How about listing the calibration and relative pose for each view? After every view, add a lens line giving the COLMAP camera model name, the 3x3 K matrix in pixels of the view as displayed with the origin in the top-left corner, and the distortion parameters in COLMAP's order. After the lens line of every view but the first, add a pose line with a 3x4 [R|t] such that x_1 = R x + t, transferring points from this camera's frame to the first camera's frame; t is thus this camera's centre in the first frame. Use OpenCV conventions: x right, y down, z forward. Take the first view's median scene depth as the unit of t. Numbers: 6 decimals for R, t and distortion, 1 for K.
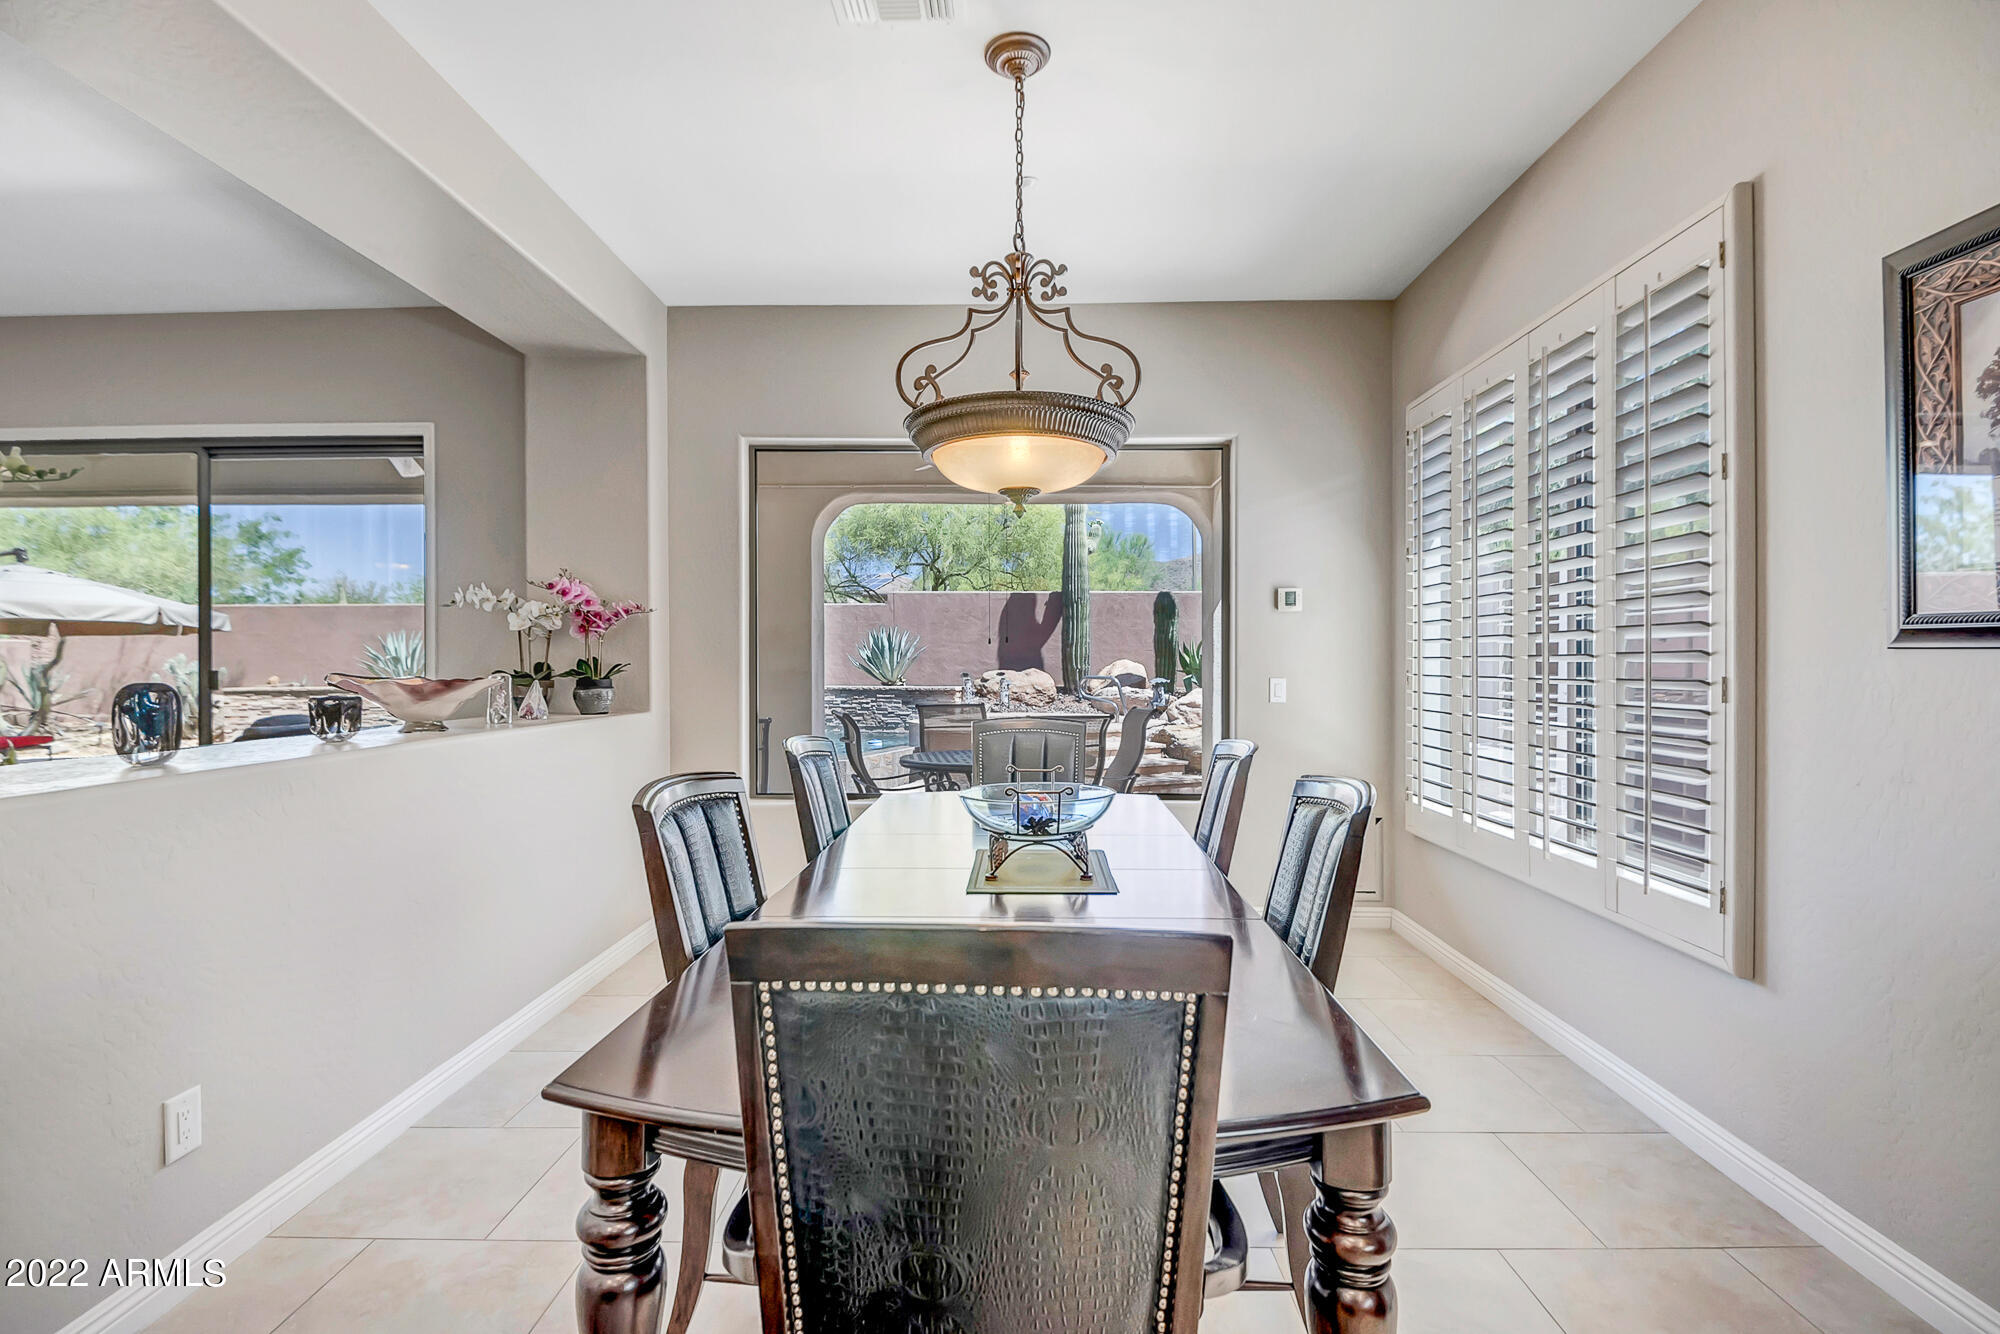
lens RADIAL K [[907.0, 0, 1018.5], [0, 907.0, 663.6], [0, 0, 1]] dist [0.023072, -0.019792]
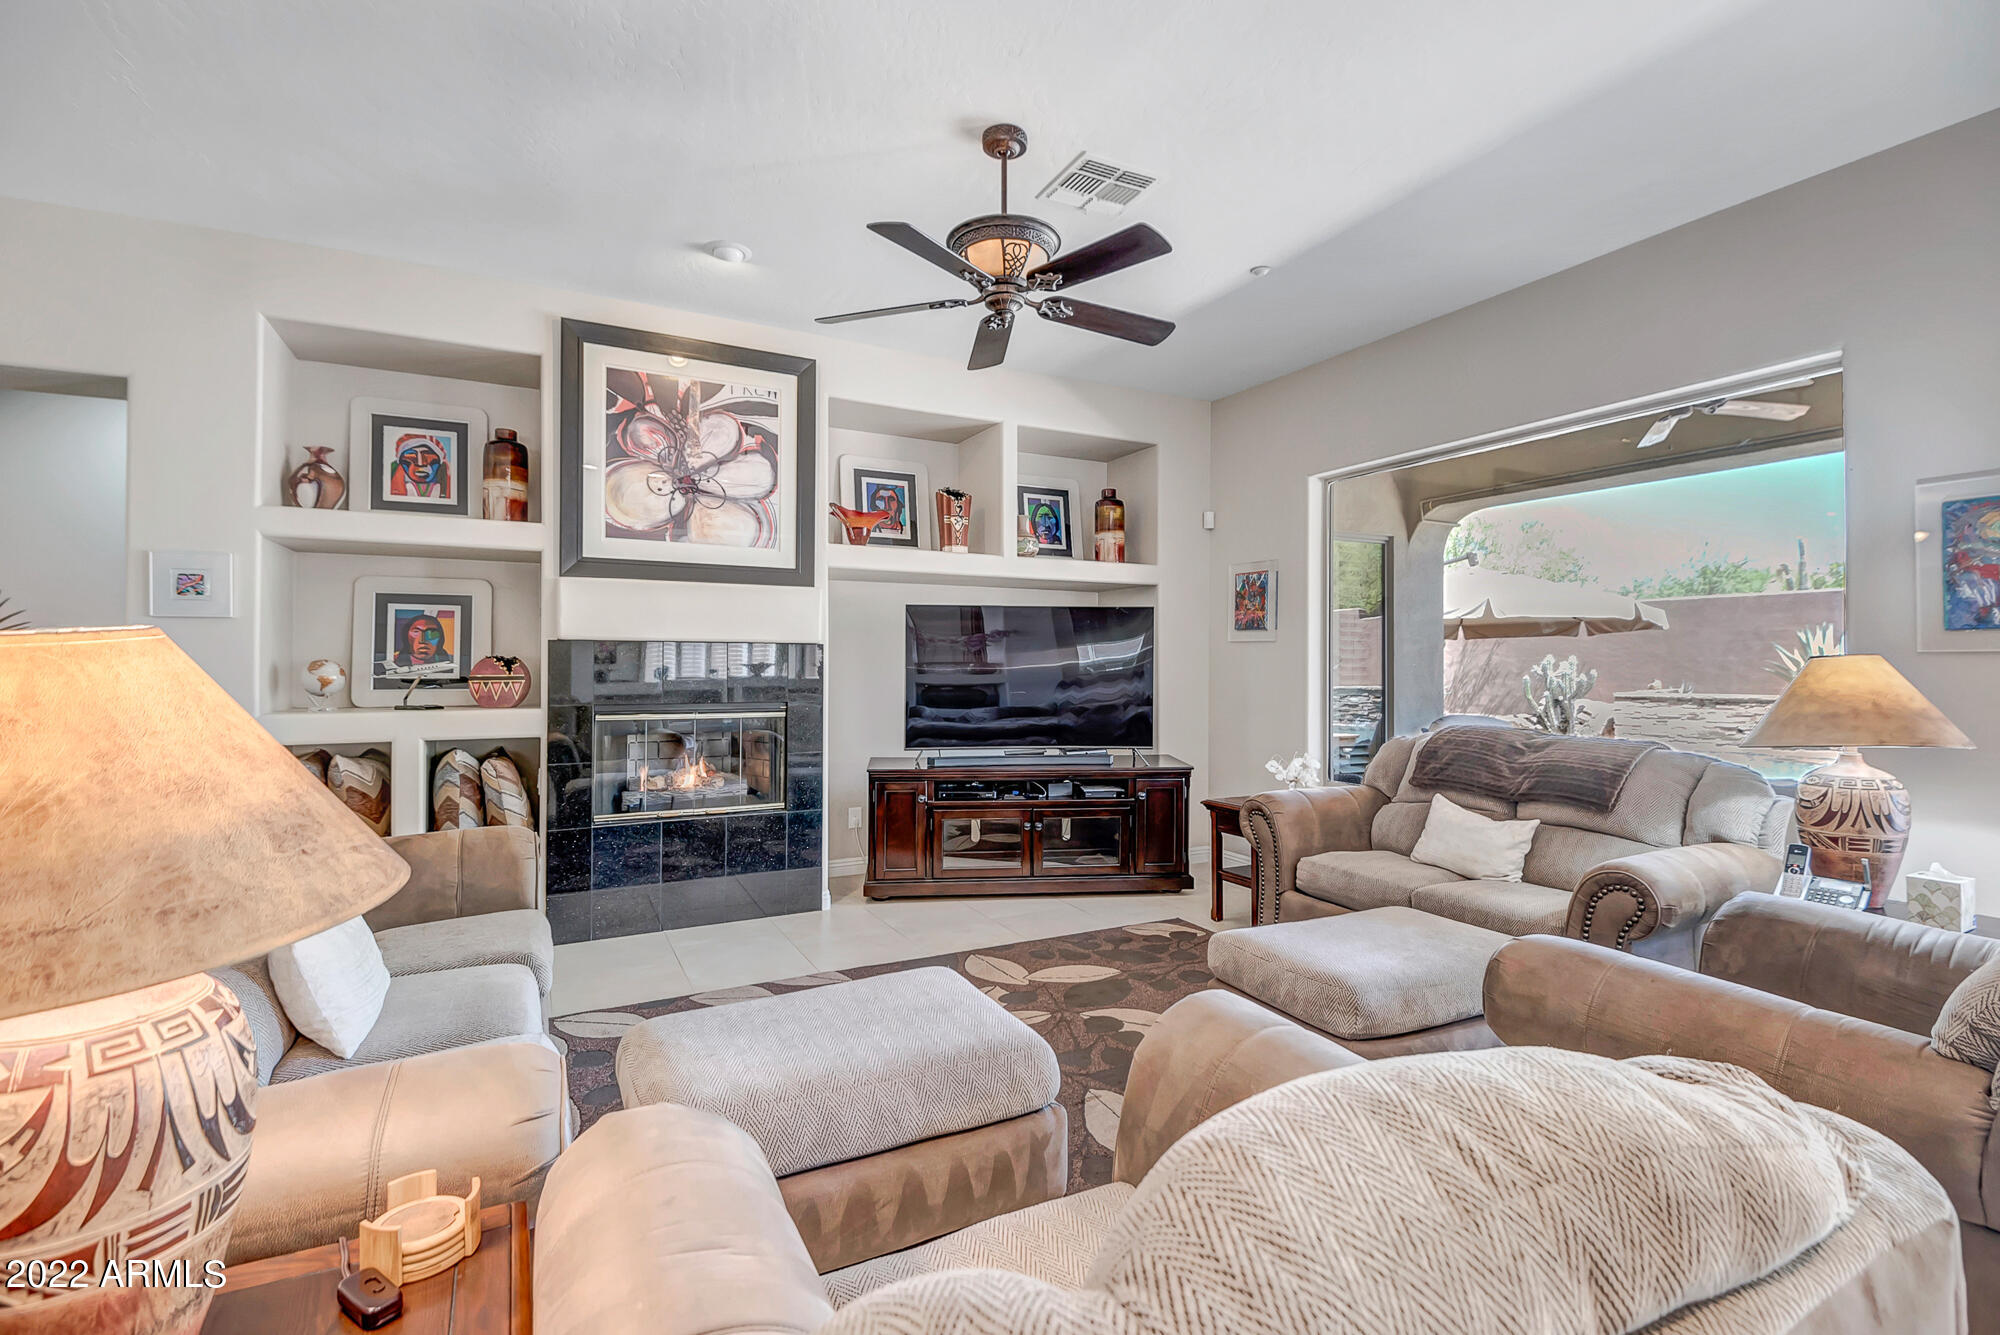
lens RADIAL K [[907.0, 0, 1001.5], [0, 907.0, 655.2], [0, 0, 1]] dist [0.023072, -0.019792]
pose [[0.474310, -0.004364, -0.880347, -0.347151], [-0.004925, 0.999959, -0.007610, -0.000861], [0.880344, 0.007945, 0.474269, 0.032278]]
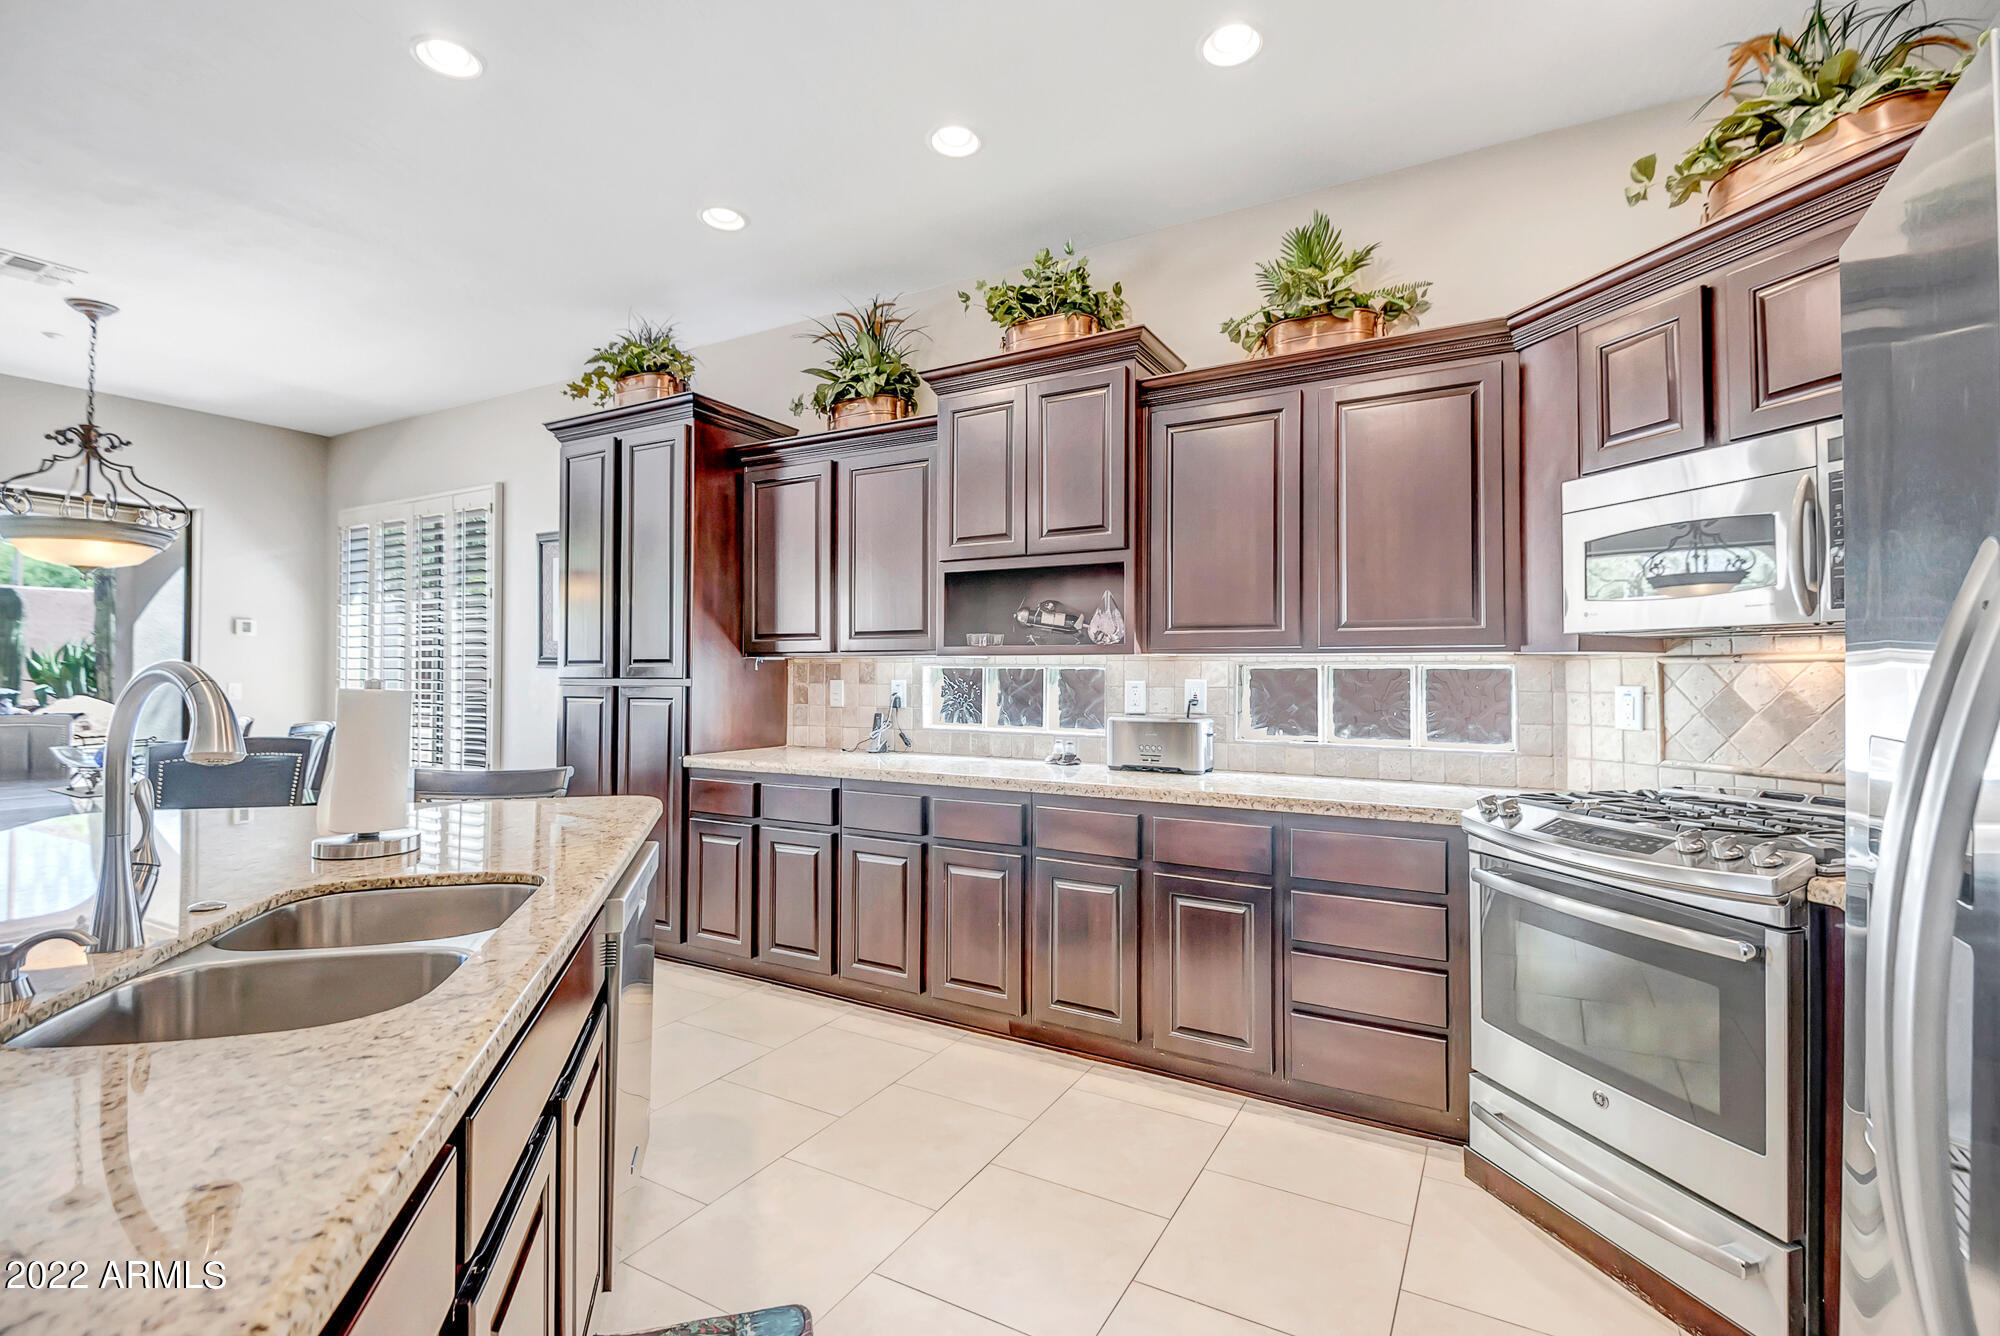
lens RADIAL K [[907.0, 0, 1002.3], [0, 907.0, 662.3], [0, 0, 1]] dist [0.023072, -0.019792]
pose [[0.495782, 0.011837, 0.868366, -0.113953], [-0.001175, 0.999915, -0.012959, 0.000670], [-0.868446, 0.005404, 0.495754, -0.236450]]
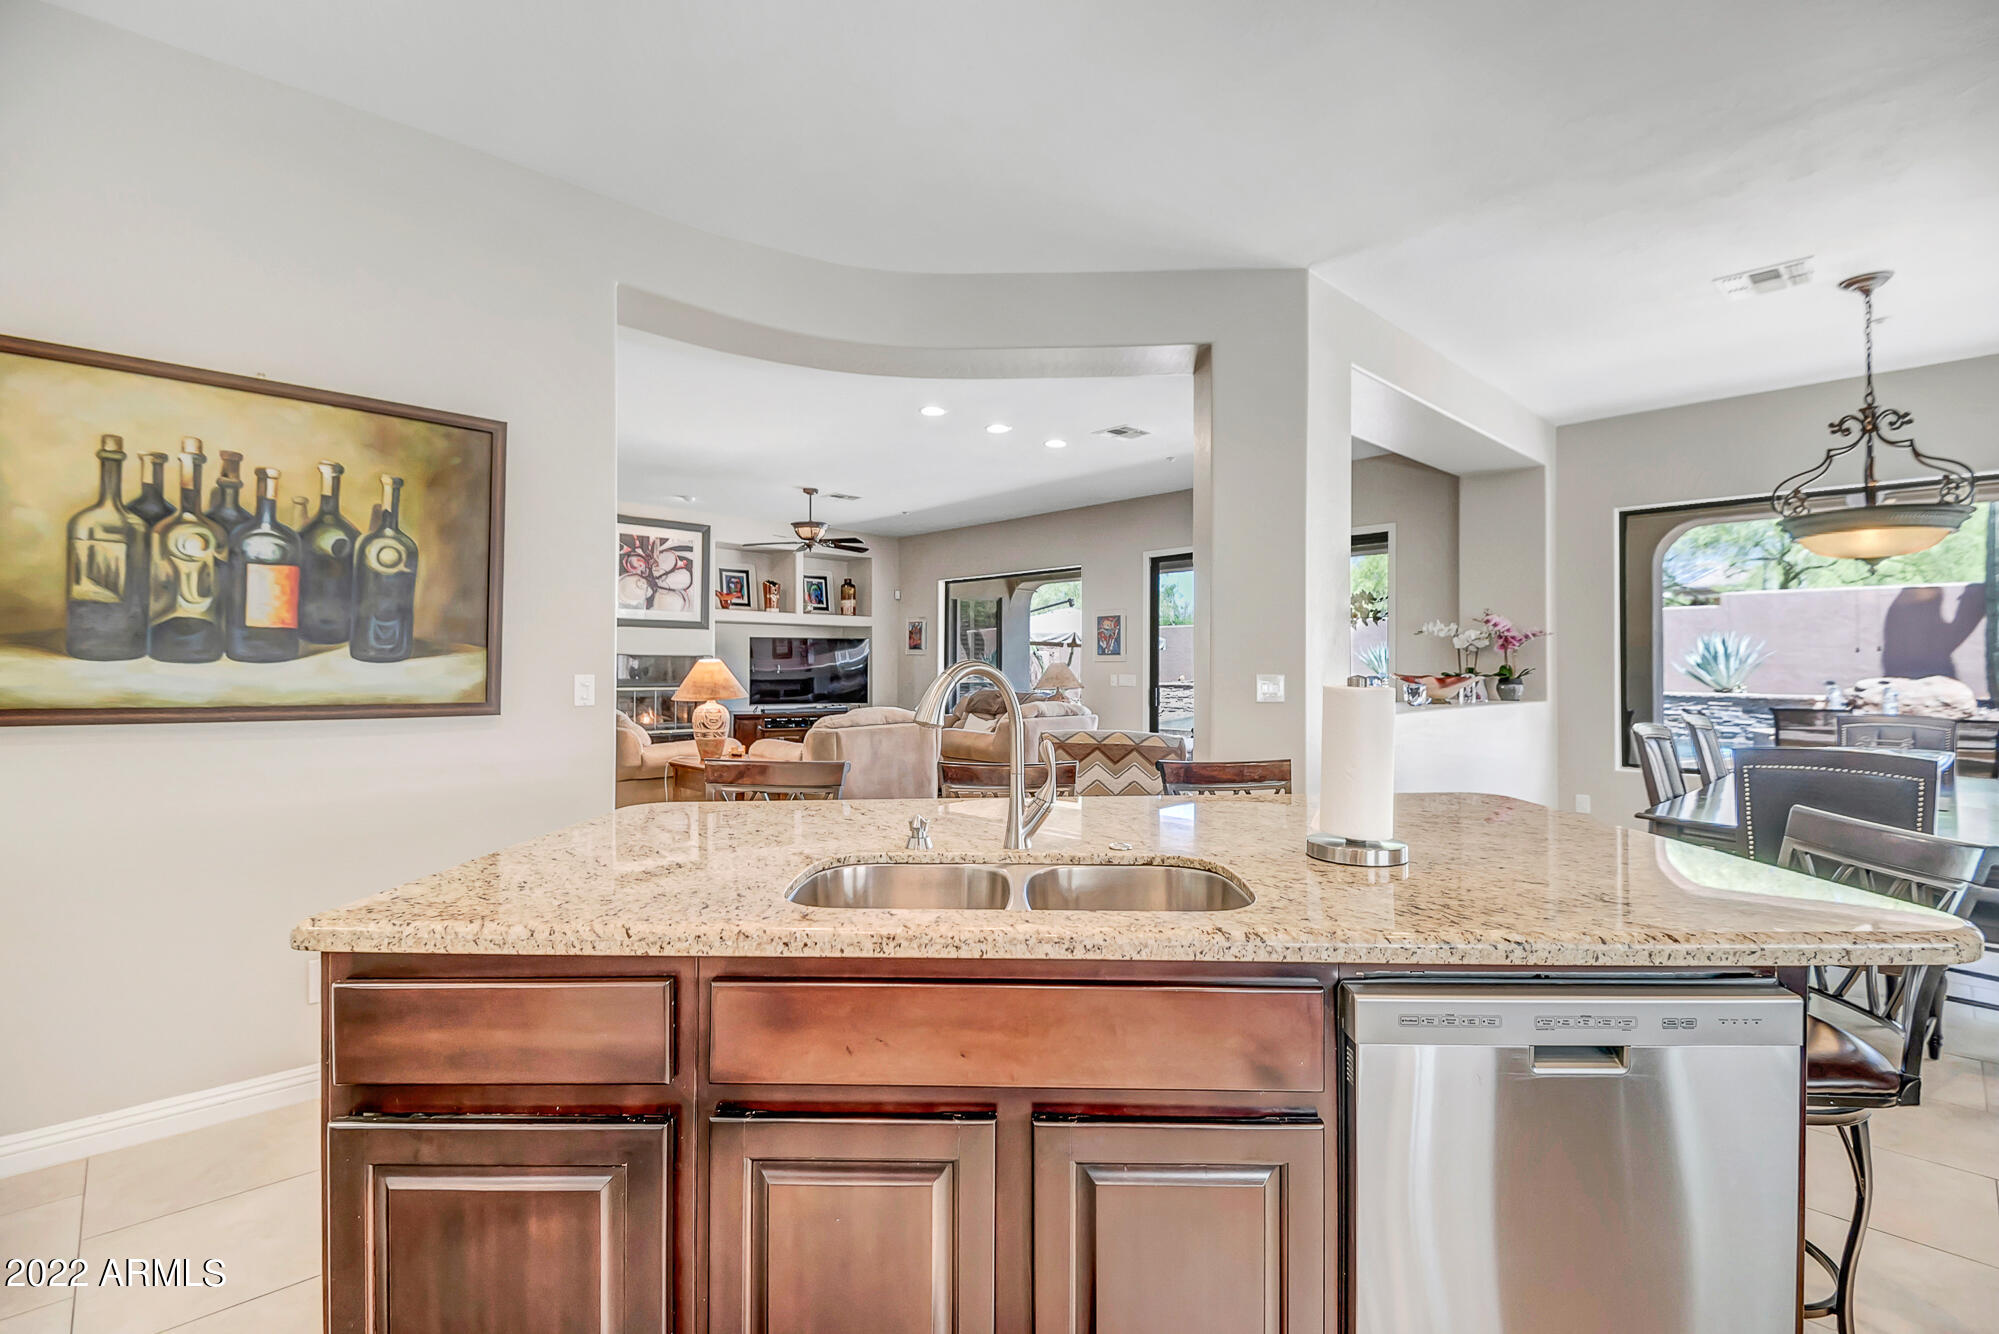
lens RADIAL K [[906.6, 0, 1001.4], [0, 906.6, 653.7], [0, 0, 1]] dist [0.023072, -0.019792]
pose [[0.698098, -0.007402, -0.715964, 0.013985], [-0.004696, 0.999878, -0.014916, 0.000603], [0.715986, 0.013775, 0.697978, -0.213472]]
